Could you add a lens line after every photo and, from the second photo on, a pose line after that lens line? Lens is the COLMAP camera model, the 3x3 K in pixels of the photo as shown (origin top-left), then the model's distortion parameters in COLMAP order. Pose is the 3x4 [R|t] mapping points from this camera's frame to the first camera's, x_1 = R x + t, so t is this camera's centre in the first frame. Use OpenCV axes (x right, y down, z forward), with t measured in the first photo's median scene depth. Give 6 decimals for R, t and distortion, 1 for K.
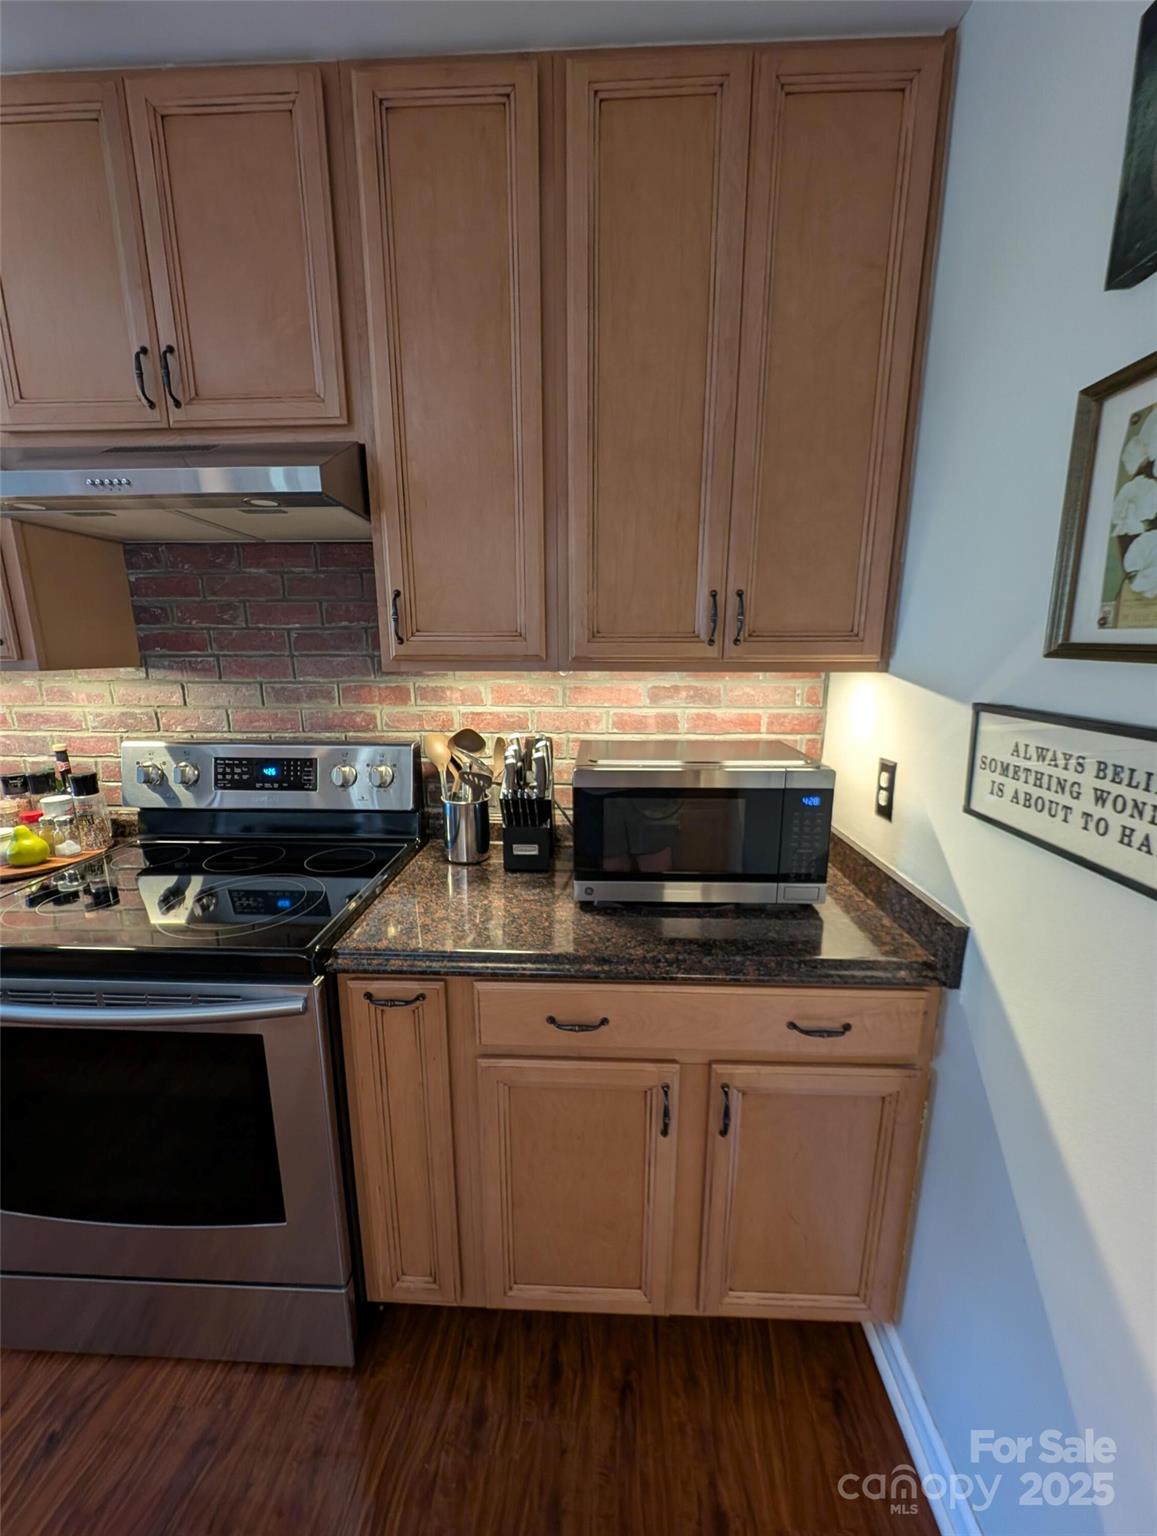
lens RADIAL K [[553.0, 0, 581.4], [0, 553.0, 764.3], [0, 0, 1]] dist [0.000066, -0.000372]
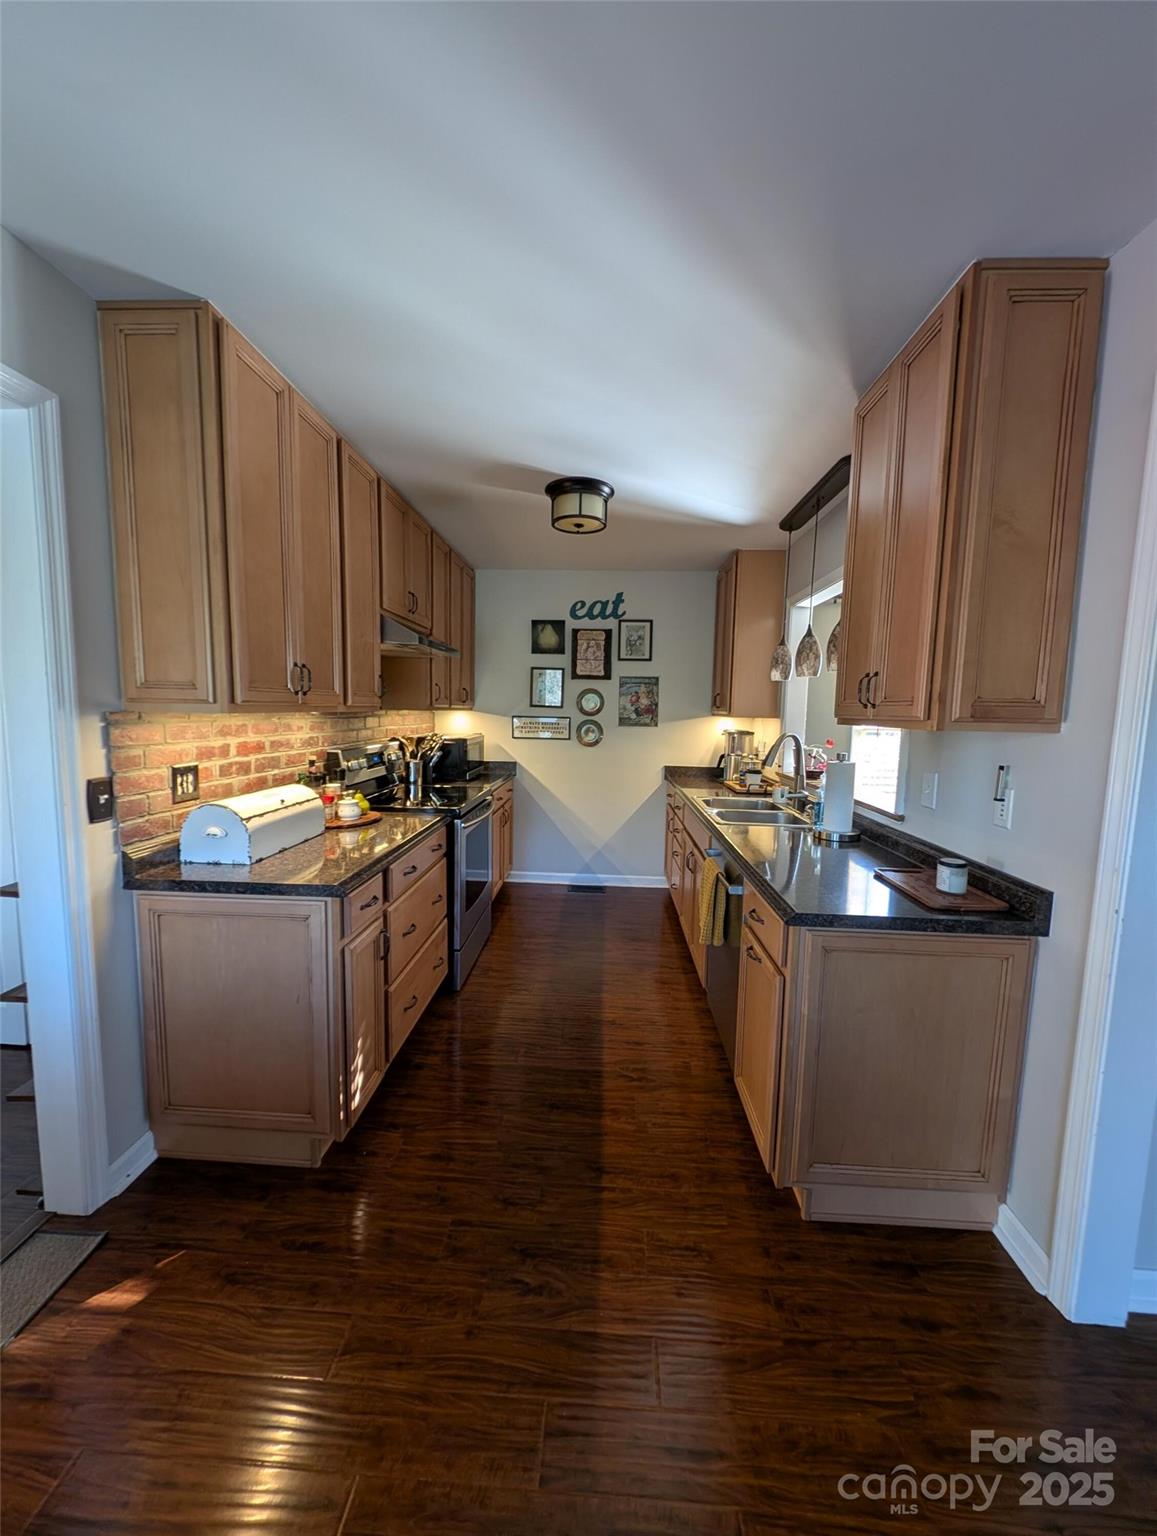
lens RADIAL K [[576.0, 0, 584.3], [0, 576.0, 770.0], [0, 0, 1]] dist [0.002800, -0.000591]
pose [[0.014036, -0.105159, 0.994356, -2.603564], [0.185817, 0.977406, 0.100743, -0.017495], [-0.982484, 0.183354, 0.033259, 0.159251]]
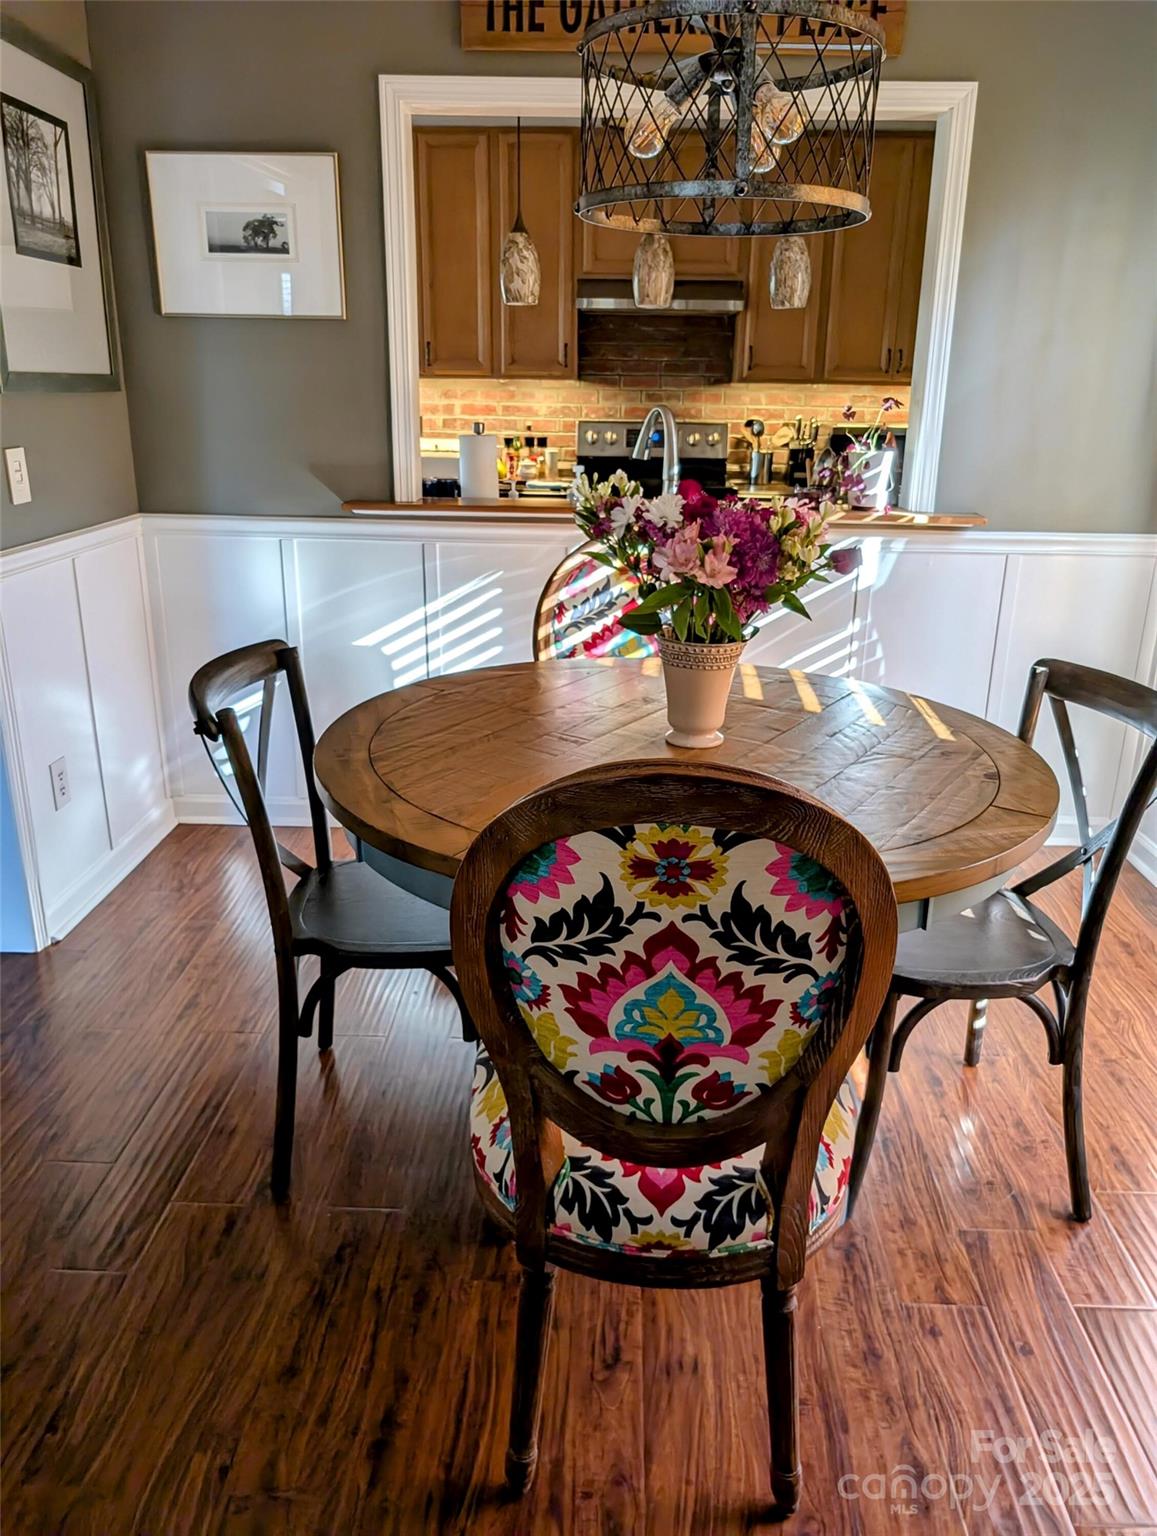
lens RADIAL K [[1117.1, 0, 589.2], [0, 1117.1, 770.1], [0, 0, 1]] dist [0.031878, -0.000725]
pose [[0.999866, 0.013045, 0.009867, -0.781647], [-0.014236, 0.991115, 0.132240, 0.625938], [-0.008054, -0.132363, 0.991169, -2.920286]]
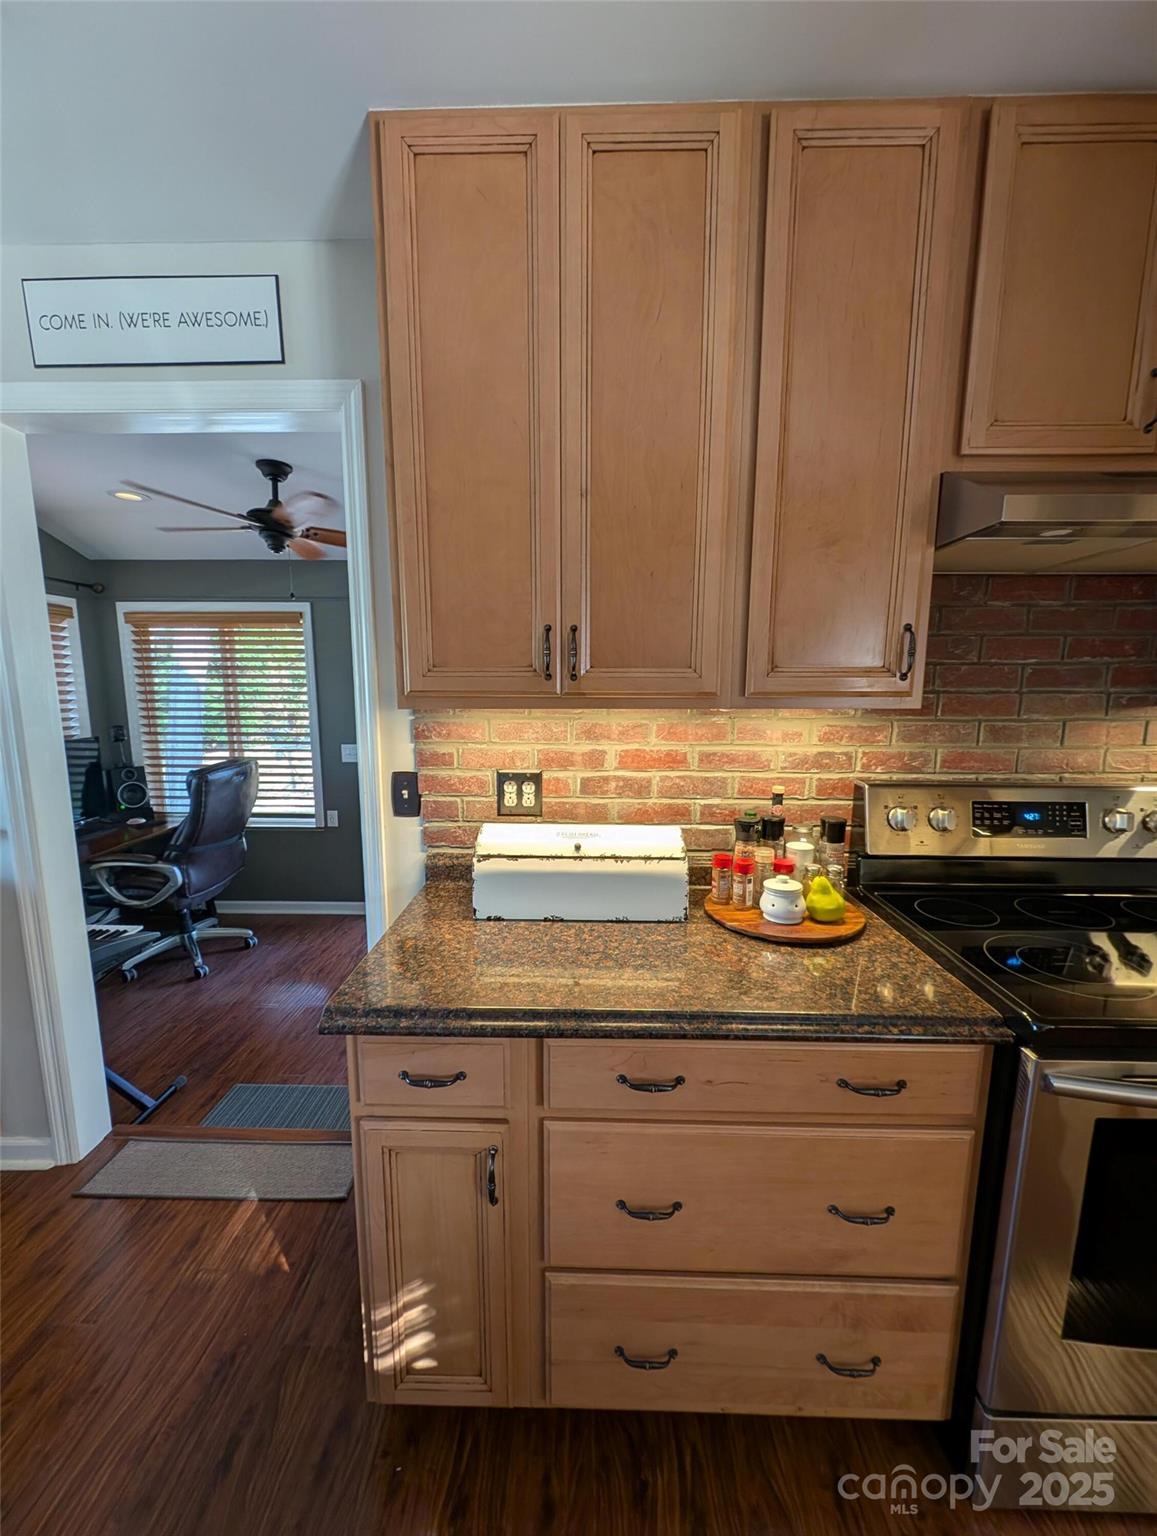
lens RADIAL K [[576.0, 0, 568.1], [0, 576.0, 769.8], [0, 0, 1]] dist [0.002800, -0.000591]
pose [[0.999886, 0.002516, 0.014870, -1.299268], [-0.001673, 0.998404, -0.056455, -0.008683], [-0.014989, 0.056424, 0.998294, 0.041071]]
